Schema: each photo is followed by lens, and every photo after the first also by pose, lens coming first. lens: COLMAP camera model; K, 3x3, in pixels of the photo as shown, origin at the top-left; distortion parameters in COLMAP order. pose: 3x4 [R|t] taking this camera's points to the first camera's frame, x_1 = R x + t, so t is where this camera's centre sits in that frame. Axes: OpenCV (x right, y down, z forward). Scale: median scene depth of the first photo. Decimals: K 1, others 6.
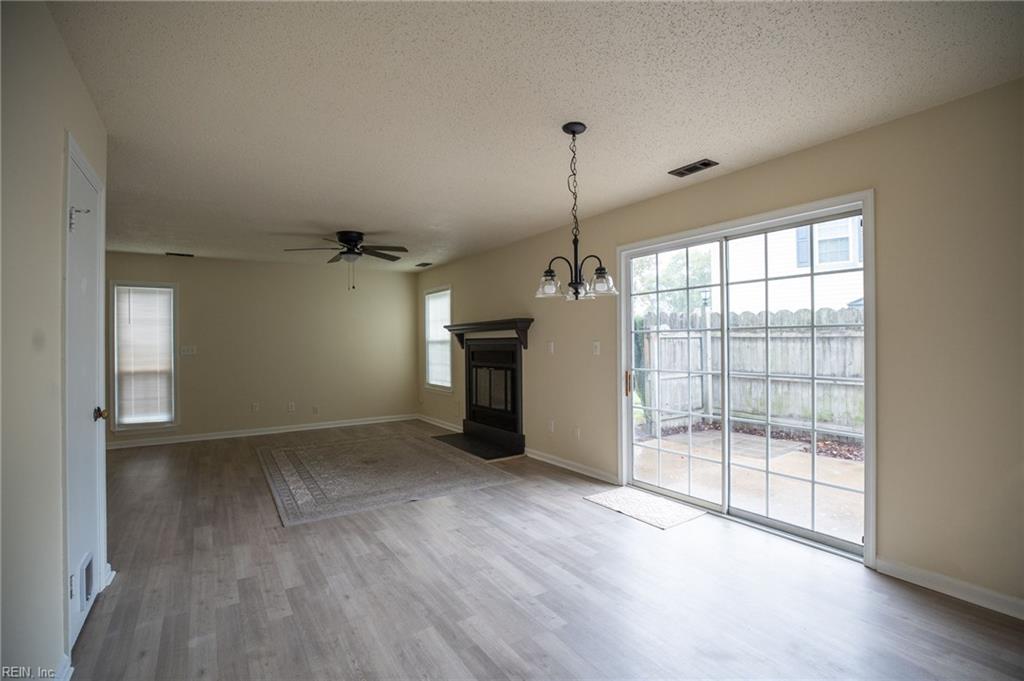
lens RADIAL K [[466.8, 0, 512.0], [0, 466.8, 340.5], [0, 0, 1]] dist [-0.029672, 0.000174]
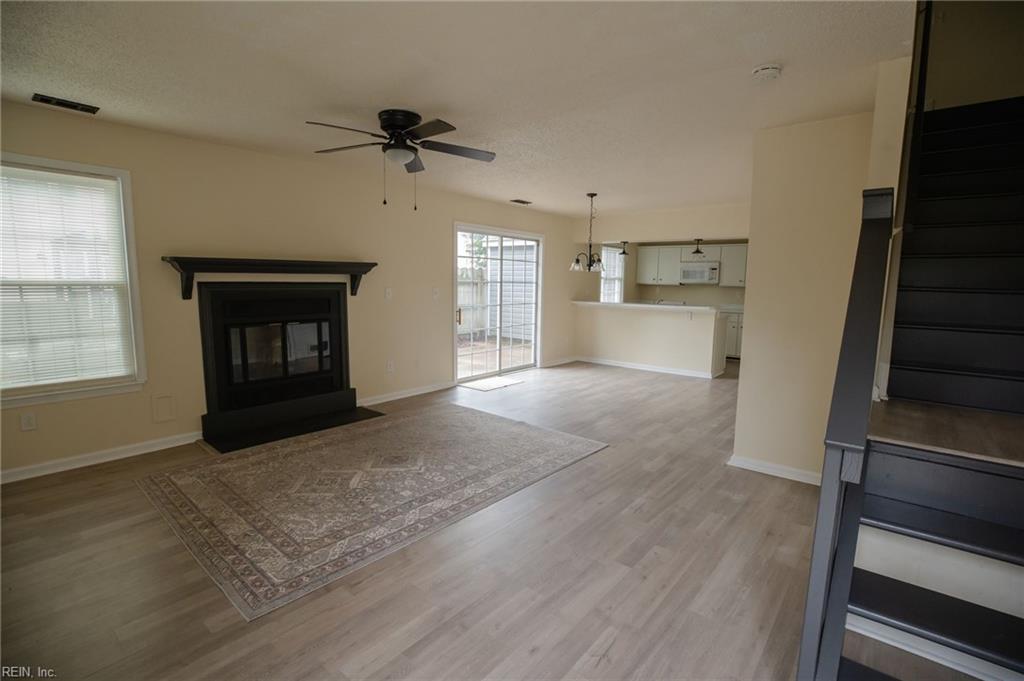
lens RADIAL K [[466.8, 0, 512.0], [0, 466.8, 340.5], [0, 0, 1]] dist [-0.029672, 0.000174]
pose [[-0.273975, -0.120064, 0.954213, -1.098332], [-0.020335, 0.992678, 0.119065, -0.010596], [-0.961522, 0.013217, -0.274411, 1.107007]]
